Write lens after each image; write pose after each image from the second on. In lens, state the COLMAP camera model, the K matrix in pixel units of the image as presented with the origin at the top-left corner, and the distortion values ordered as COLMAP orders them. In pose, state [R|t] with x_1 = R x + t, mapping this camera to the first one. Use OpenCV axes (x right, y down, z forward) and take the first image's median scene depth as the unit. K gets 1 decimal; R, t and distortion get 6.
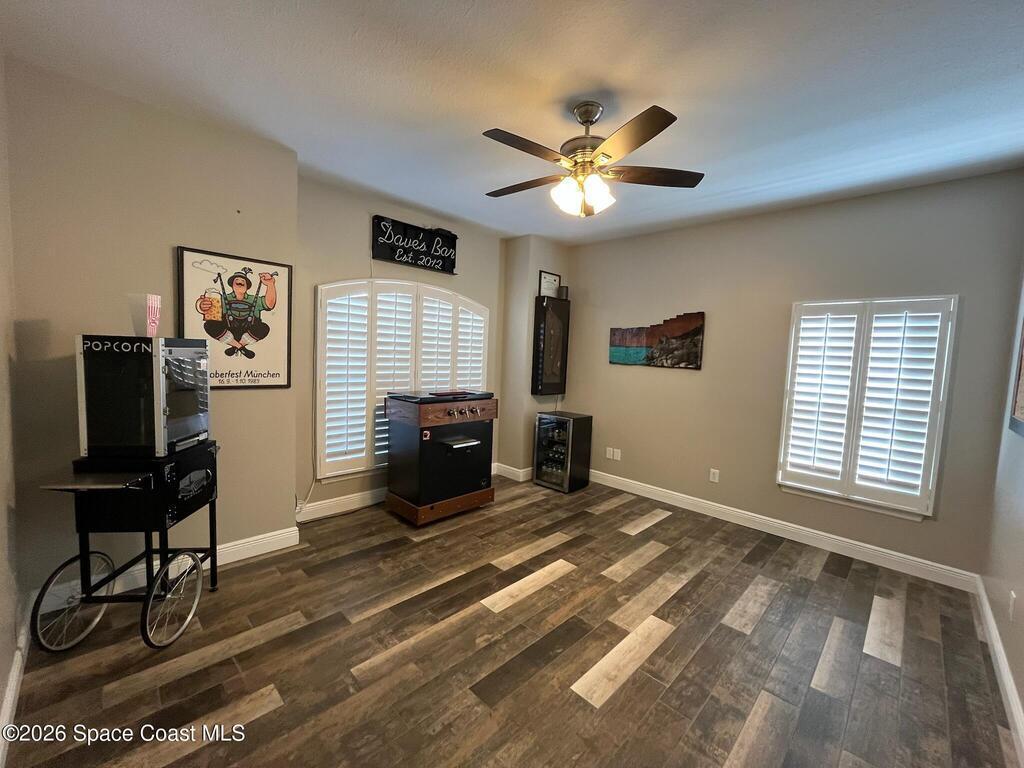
lens RADIAL K [[414.6, 0, 512.1], [0, 414.6, 385.2], [0, 0, 1]] dist [-0.004678, 0.000247]
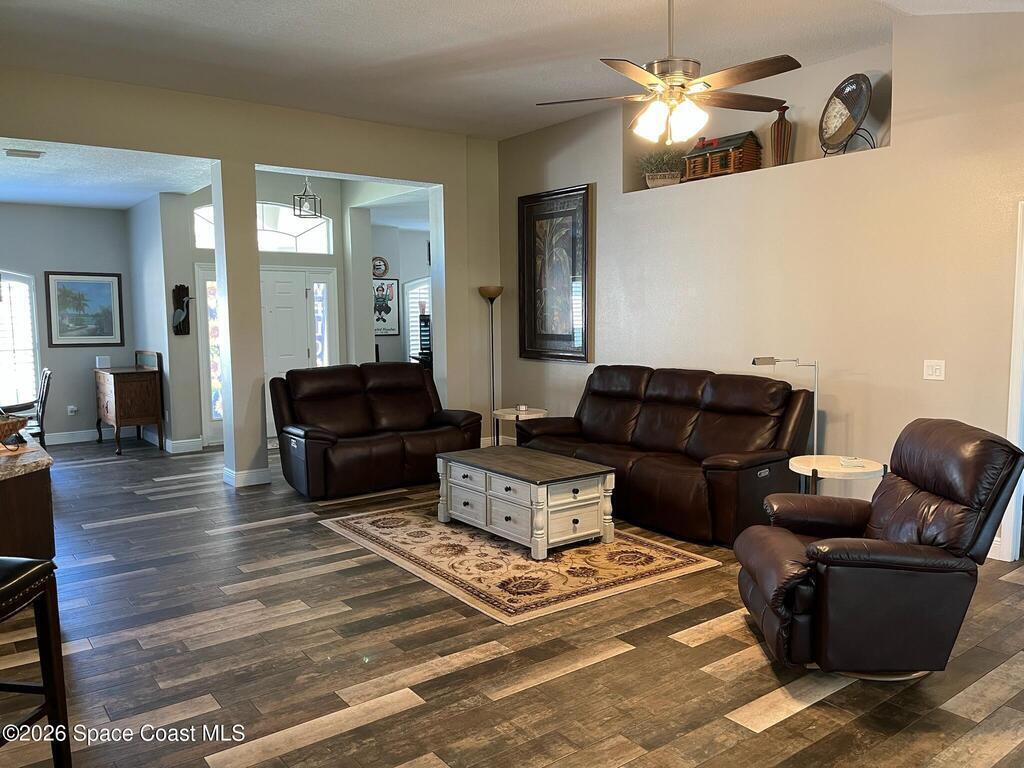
lens RADIAL K [[776.4, 0, 512.6], [0, 776.4, 382.6], [0, 0, 1]] dist [0.058398, -0.055165]
pose [[0.988857, -0.043062, -0.142507, 0.590981], [0.044348, 0.998999, 0.005858, 0.244945], [0.142112, -0.012113, 0.989777, -2.819359]]
